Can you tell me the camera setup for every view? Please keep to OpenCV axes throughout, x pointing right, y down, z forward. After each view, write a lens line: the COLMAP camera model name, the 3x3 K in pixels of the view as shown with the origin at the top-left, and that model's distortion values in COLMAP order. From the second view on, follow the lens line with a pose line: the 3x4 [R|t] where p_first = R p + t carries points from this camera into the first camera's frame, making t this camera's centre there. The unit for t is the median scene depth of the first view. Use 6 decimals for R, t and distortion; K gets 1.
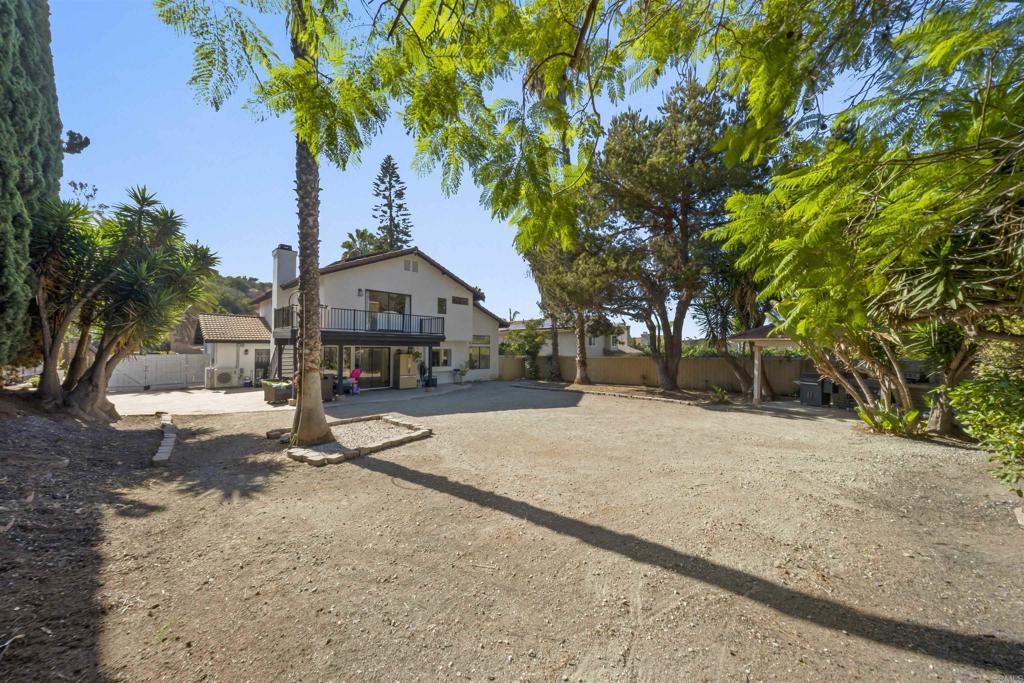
lens RADIAL K [[348.6, 0, 516.5], [0, 348.6, 344.6], [0, 0, 1]] dist [0.000658, -0.000060]
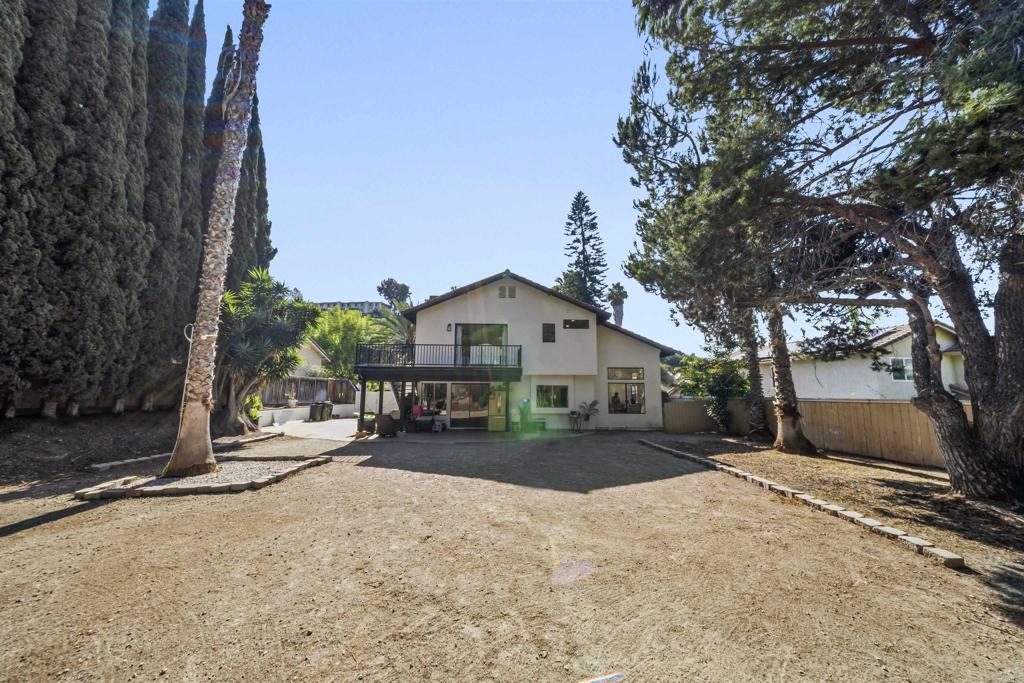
lens RADIAL K [[348.6, 0, 509.4], [0, 348.6, 348.0], [0, 0, 1]] dist [0.000658, -0.000060]
pose [[0.697341, -0.078880, -0.712386, 0.292560], [0.002819, 0.994220, -0.107327, 0.012360], [0.716734, 0.072835, 0.693533, 0.346348]]
